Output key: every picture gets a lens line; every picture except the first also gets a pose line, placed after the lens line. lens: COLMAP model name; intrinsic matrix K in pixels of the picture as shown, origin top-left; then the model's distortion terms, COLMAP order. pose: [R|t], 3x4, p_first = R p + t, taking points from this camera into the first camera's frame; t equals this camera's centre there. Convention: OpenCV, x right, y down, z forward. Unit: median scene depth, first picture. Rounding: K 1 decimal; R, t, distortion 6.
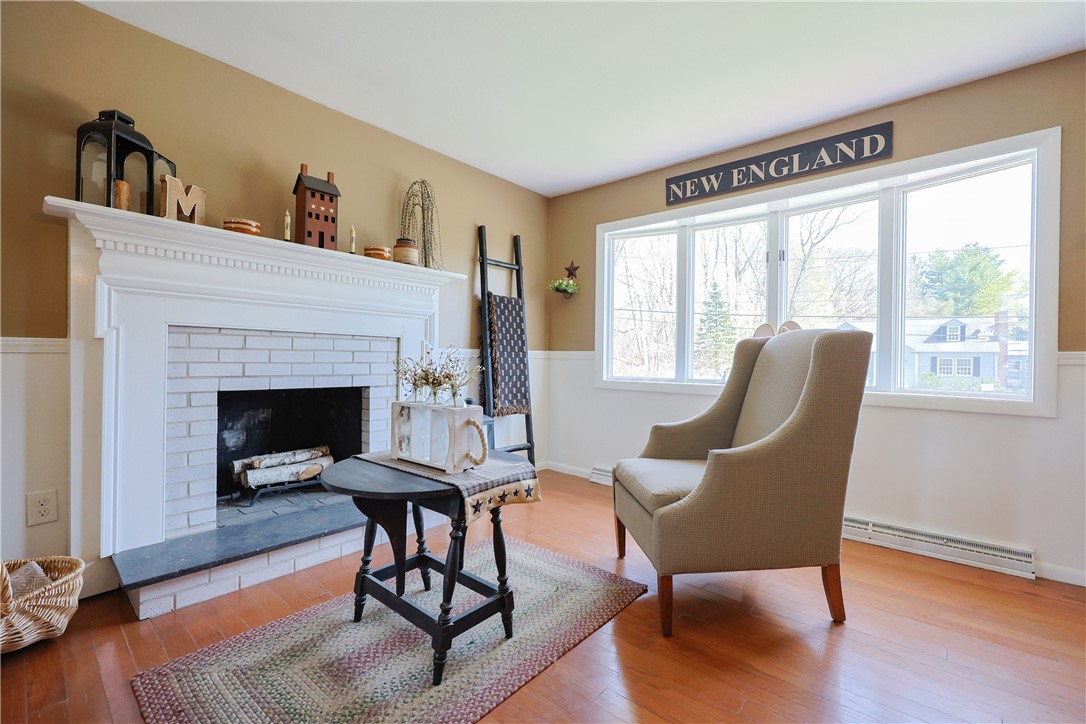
lens RADIAL K [[462.3, 0, 550.5], [0, 462.3, 359.2], [0, 0, 1]] dist [-0.000245, -0.000173]
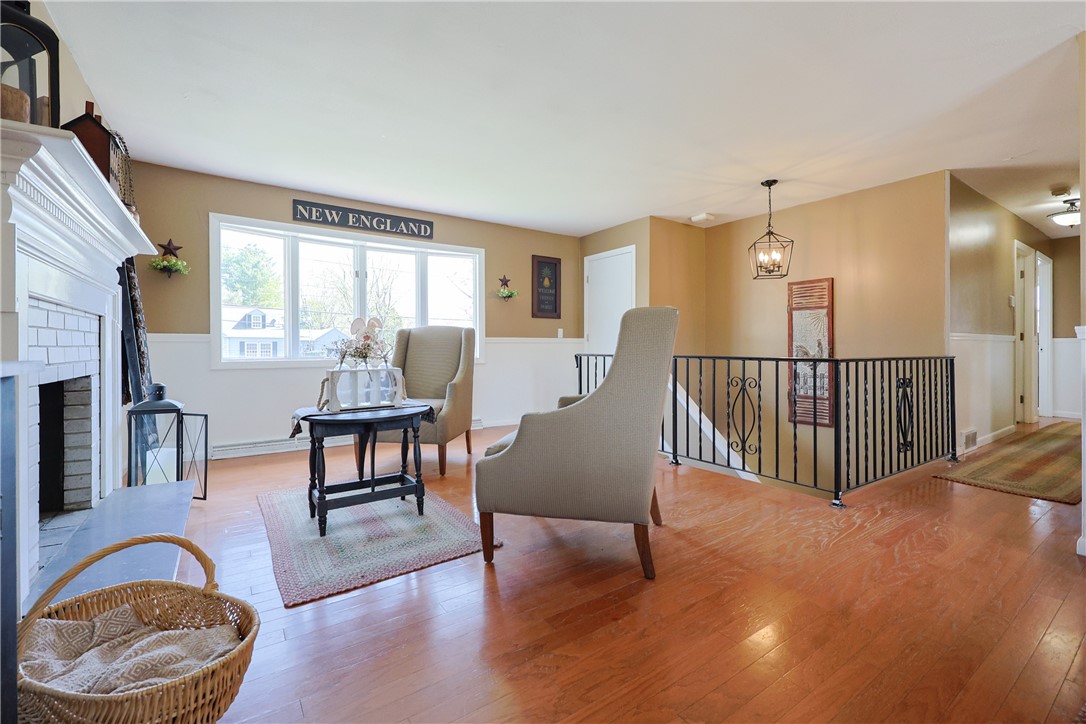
lens RADIAL K [[467.2, 0, 534.1], [0, 467.2, 348.4], [0, 0, 1]] dist [0.000009, -0.000042]
pose [[0.274261, -0.016325, 0.961517, -0.853413], [0.008154, 0.999859, 0.014650, 0.005915], [-0.961621, 0.003823, 0.274355, 0.019462]]
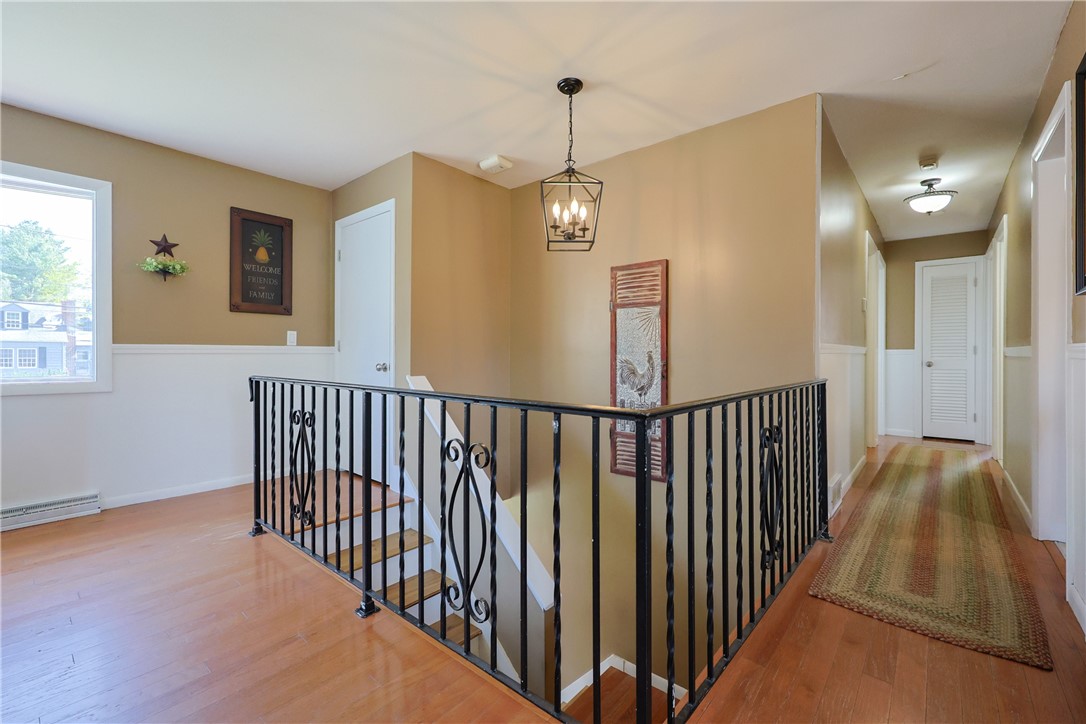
lens RADIAL K [[462.3, 0, 550.5], [0, 462.3, 359.2], [0, 0, 1]] dist [-0.000245, -0.000173]
pose [[-0.007564, -0.023183, 0.999703, -0.207302], [0.001694, 0.999729, 0.023197, 0.000475], [-0.999970, 0.001869, -0.007522, -0.209349]]
